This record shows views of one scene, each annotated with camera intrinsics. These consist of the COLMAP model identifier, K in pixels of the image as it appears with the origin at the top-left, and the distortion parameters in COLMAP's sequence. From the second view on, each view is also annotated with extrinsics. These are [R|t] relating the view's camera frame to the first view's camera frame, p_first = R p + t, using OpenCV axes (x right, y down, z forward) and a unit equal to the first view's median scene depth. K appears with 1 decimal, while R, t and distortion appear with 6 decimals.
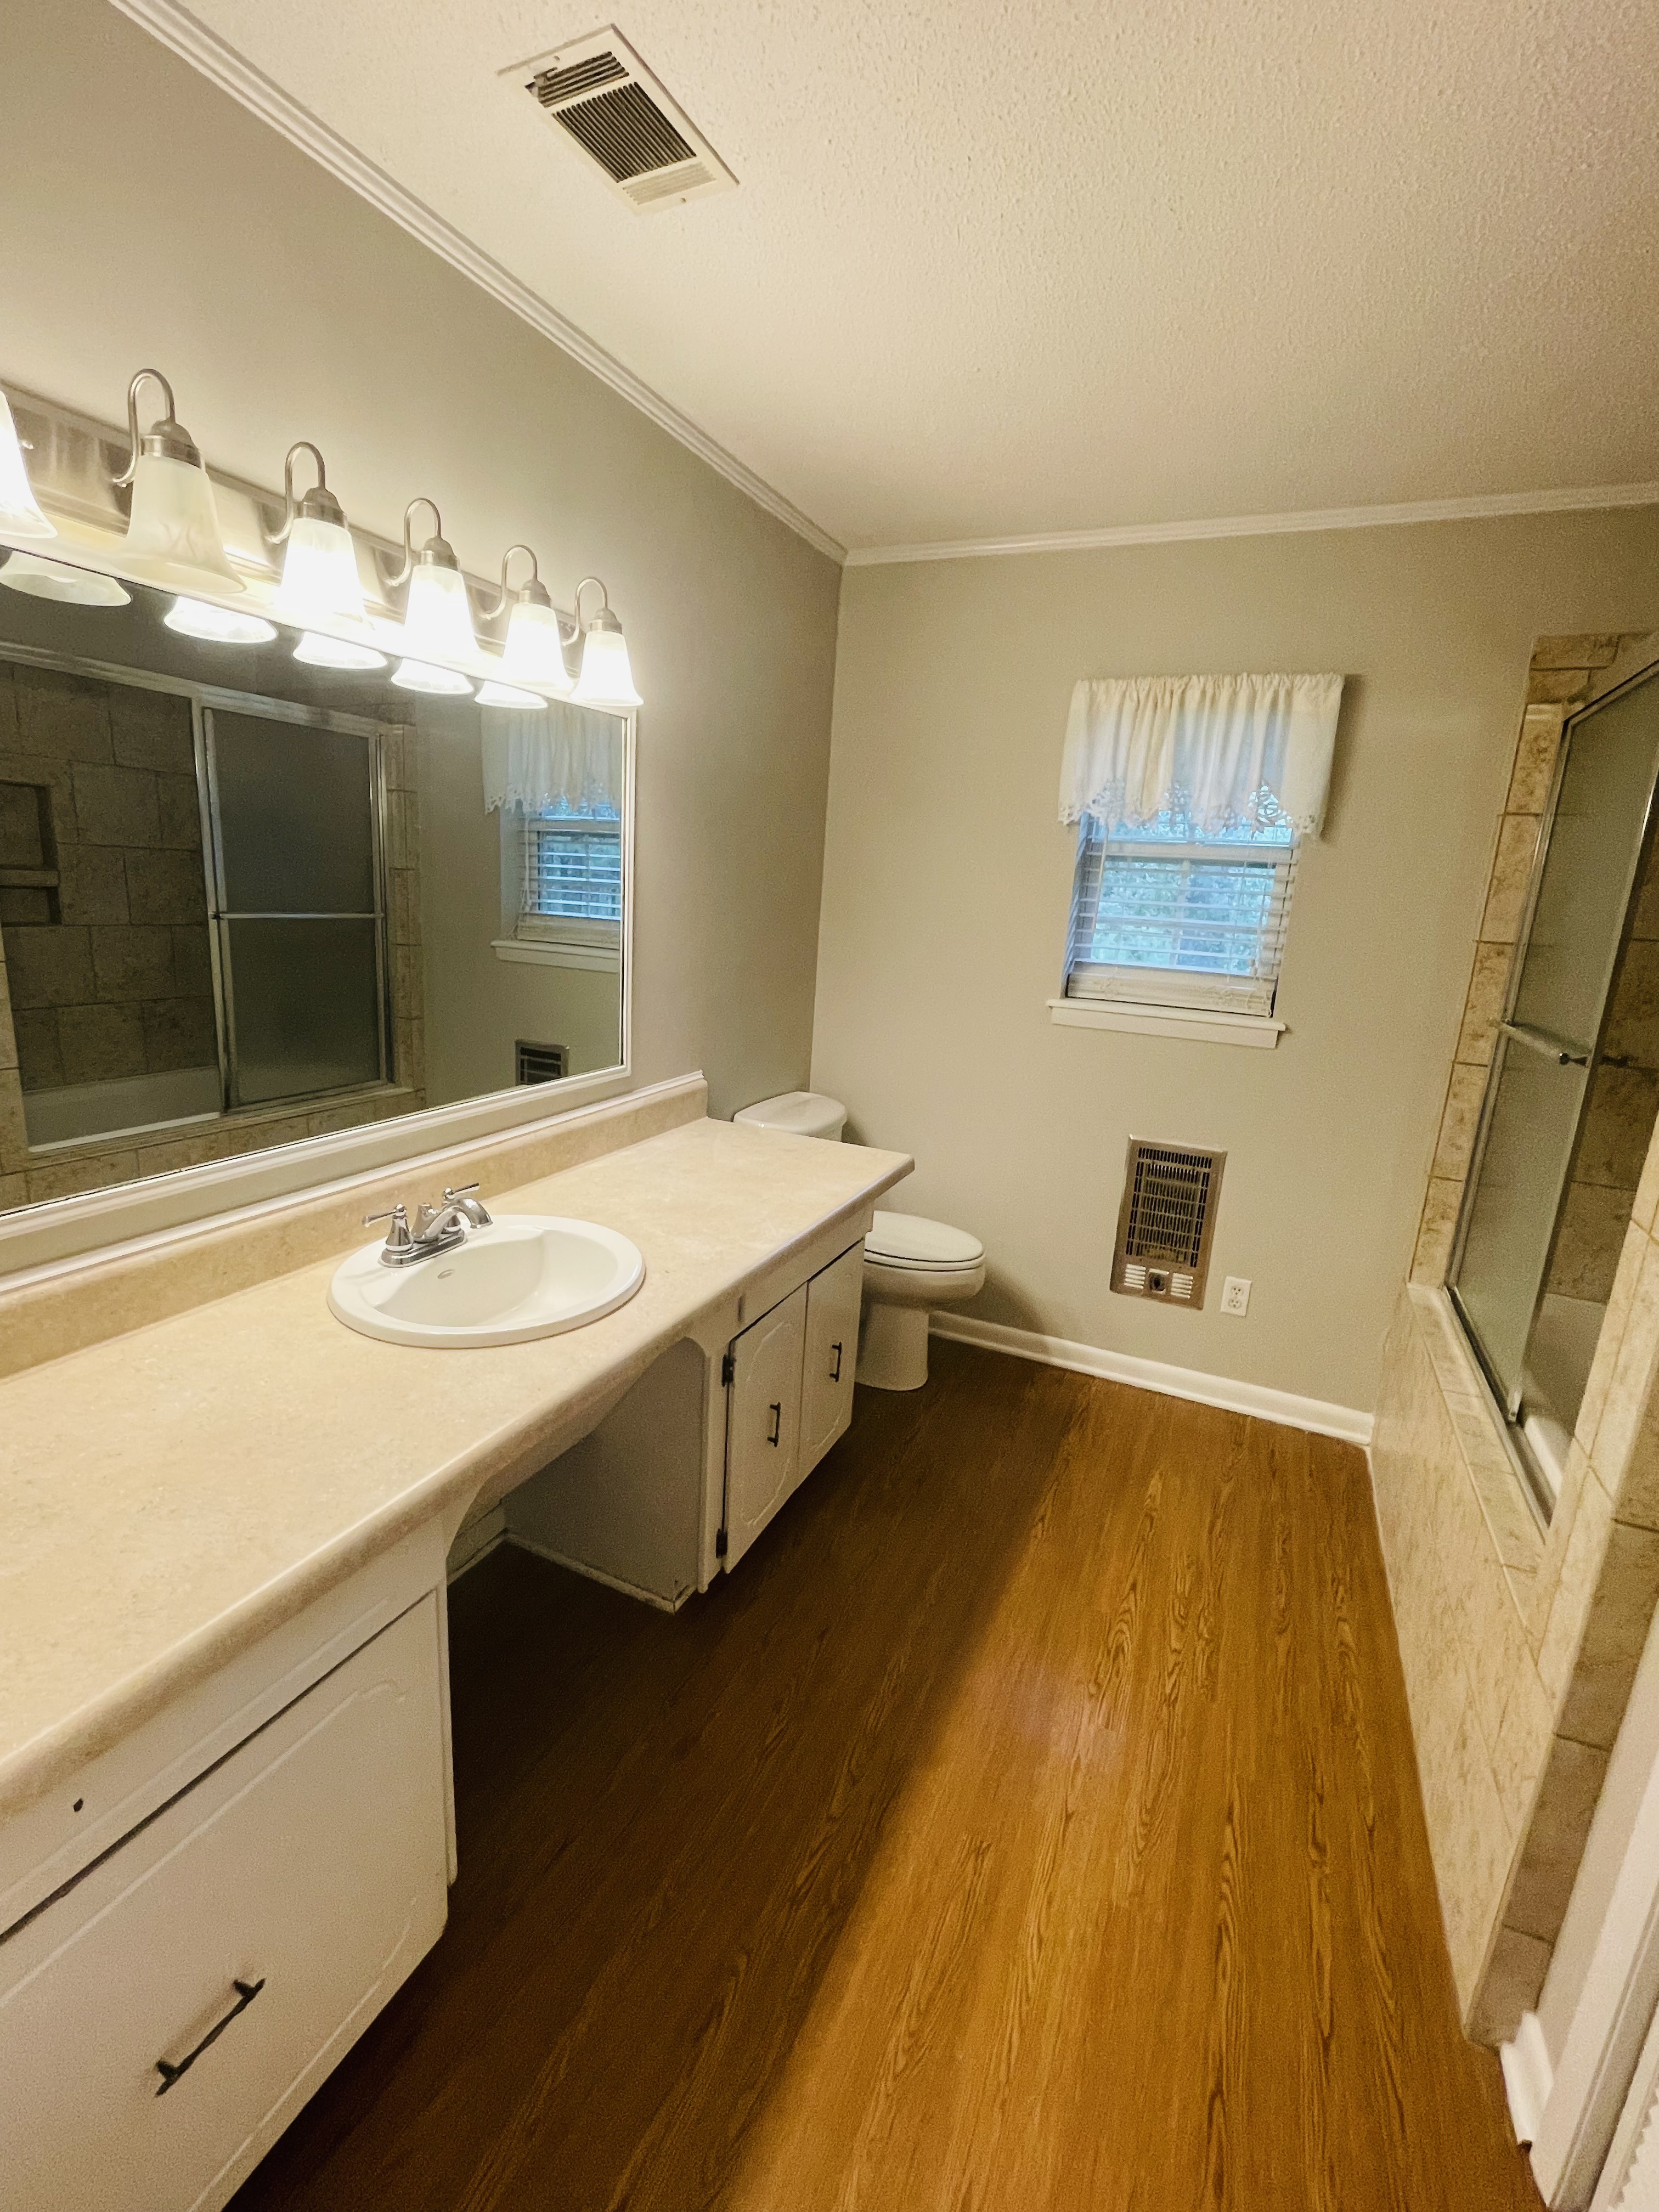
lens RADIAL K [[957.4, 0, 821.1], [0, 957.4, 1105.9], [0, 0, 1]] dist [-0.000945, -0.000934]
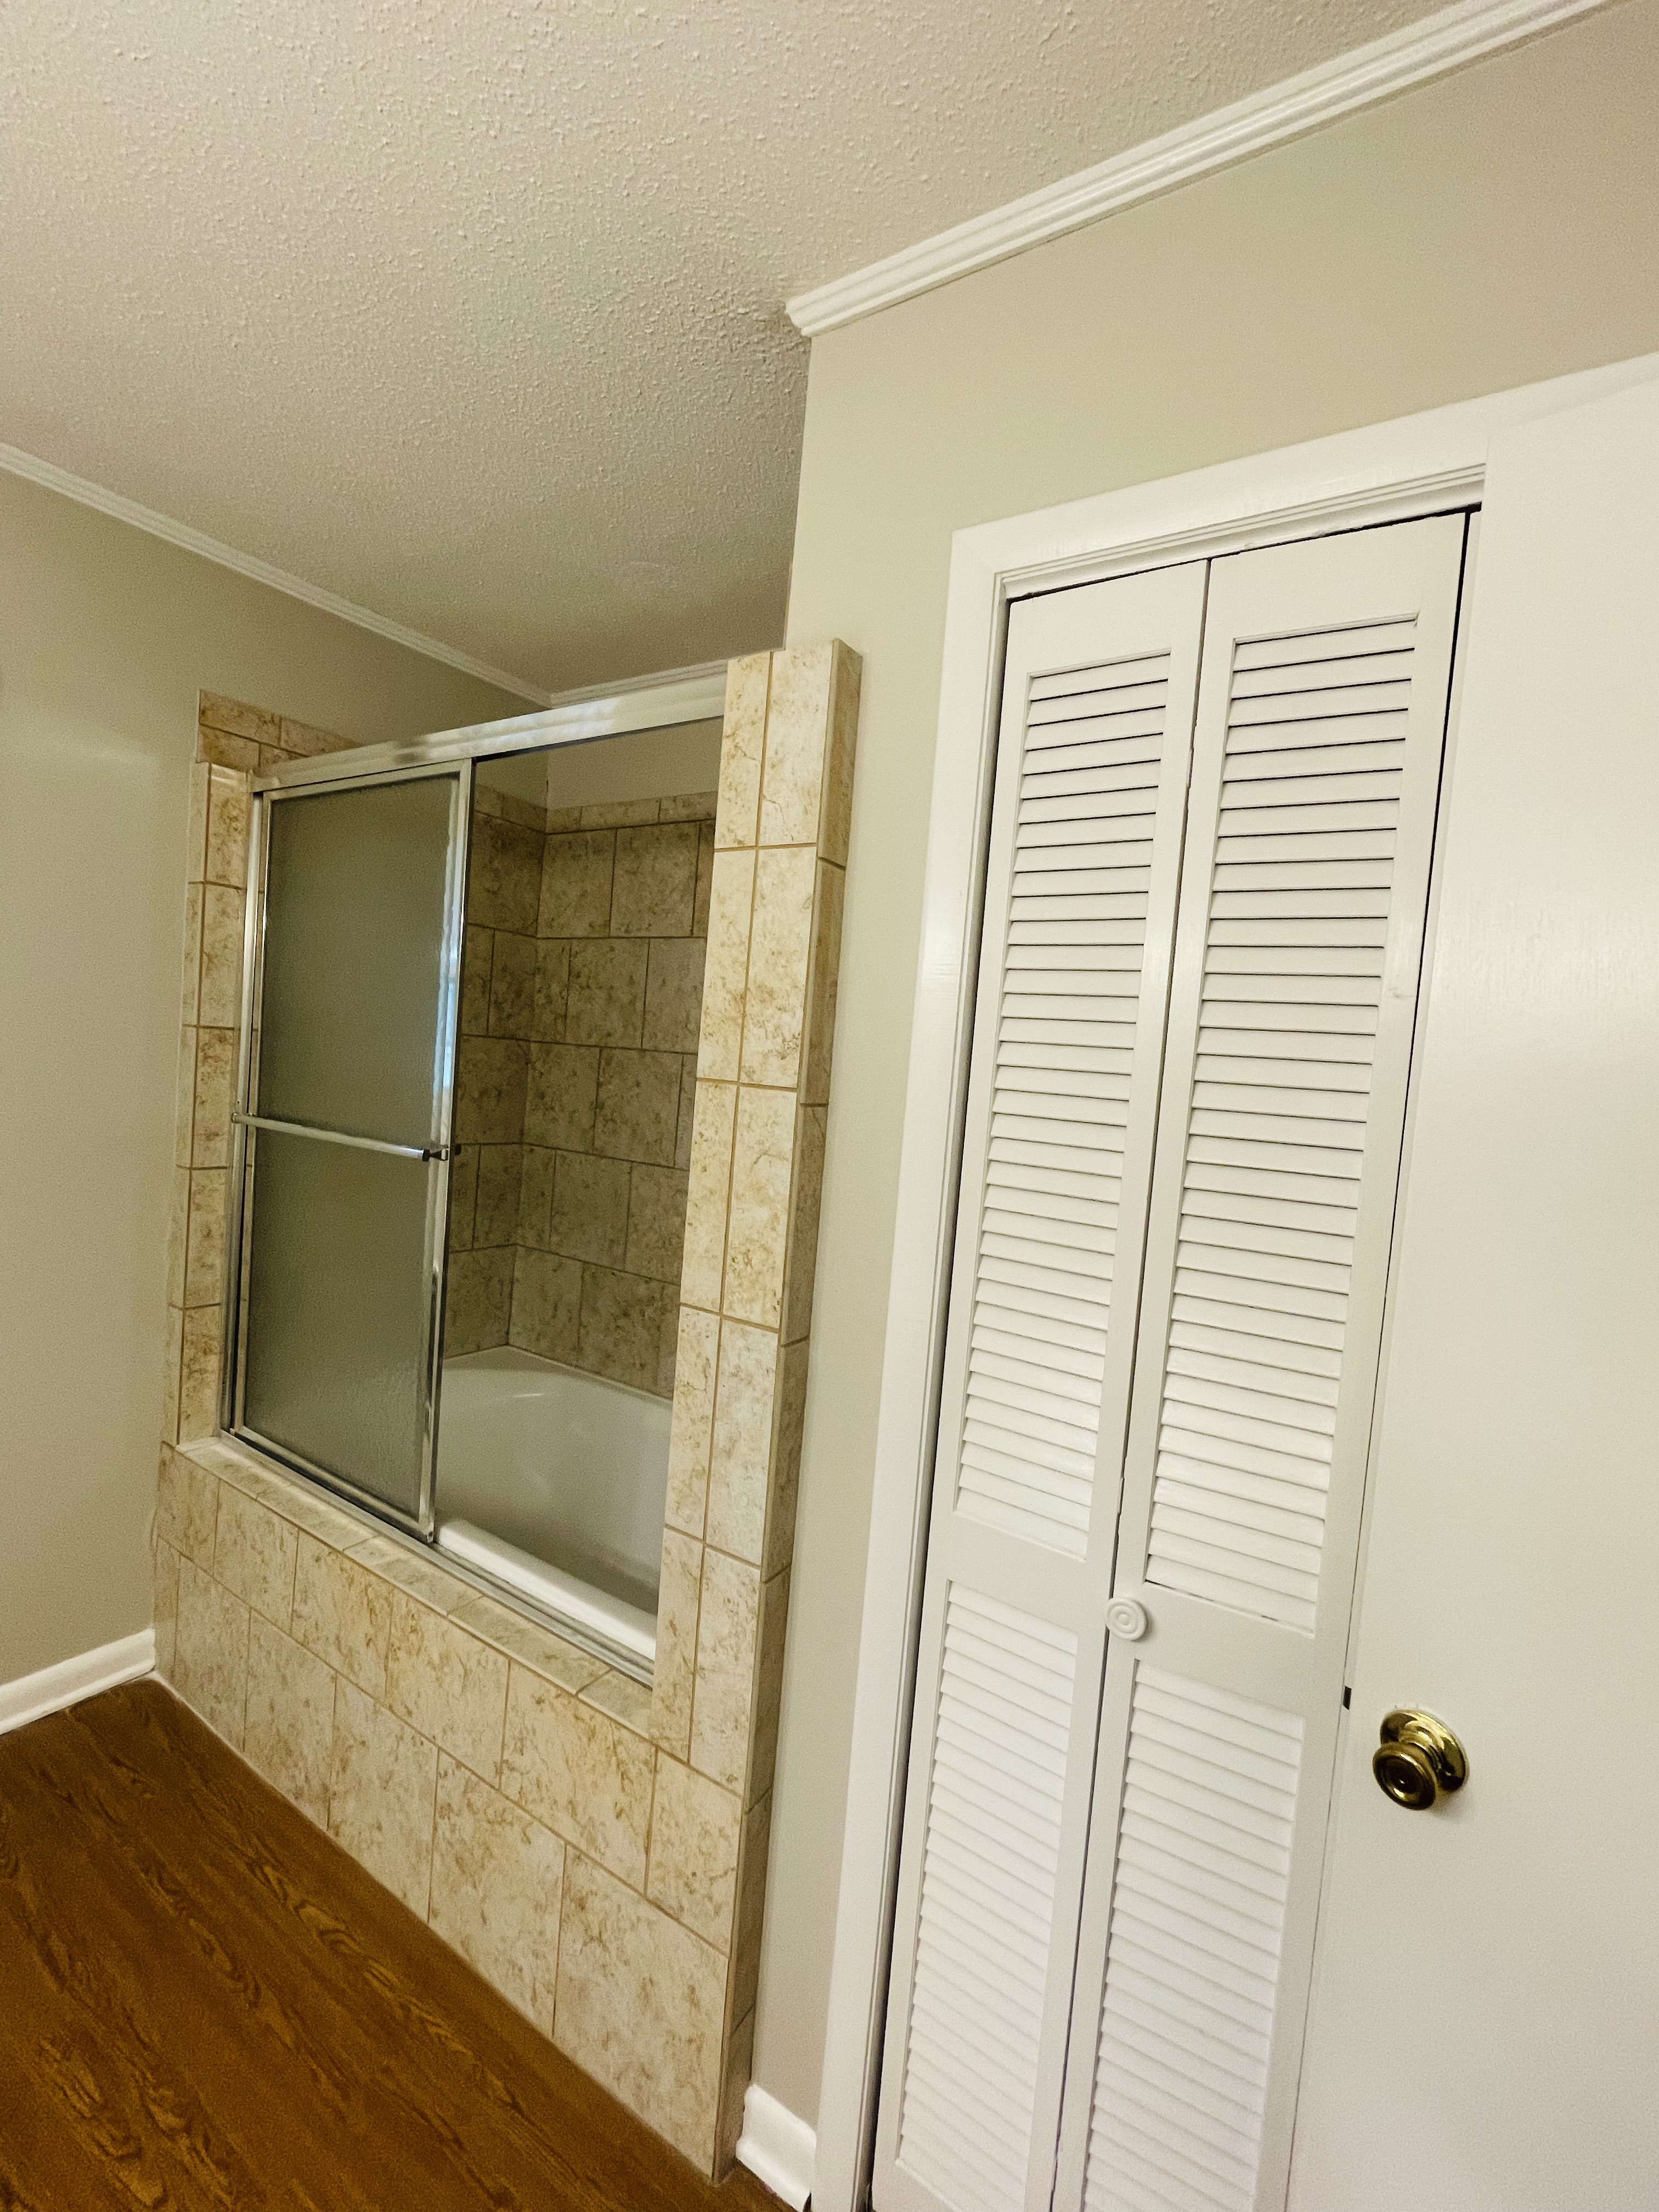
lens RADIAL K [[957.4, 0, 828.1], [0, 957.4, 1105.4], [0, 0, 1]] dist [-0.000945, -0.000934]
pose [[0.139033, -0.091877, 0.986016, -0.086510], [0.151780, 0.985899, 0.070464, -0.079555], [-0.978587, 0.139861, 0.151018, 0.340241]]
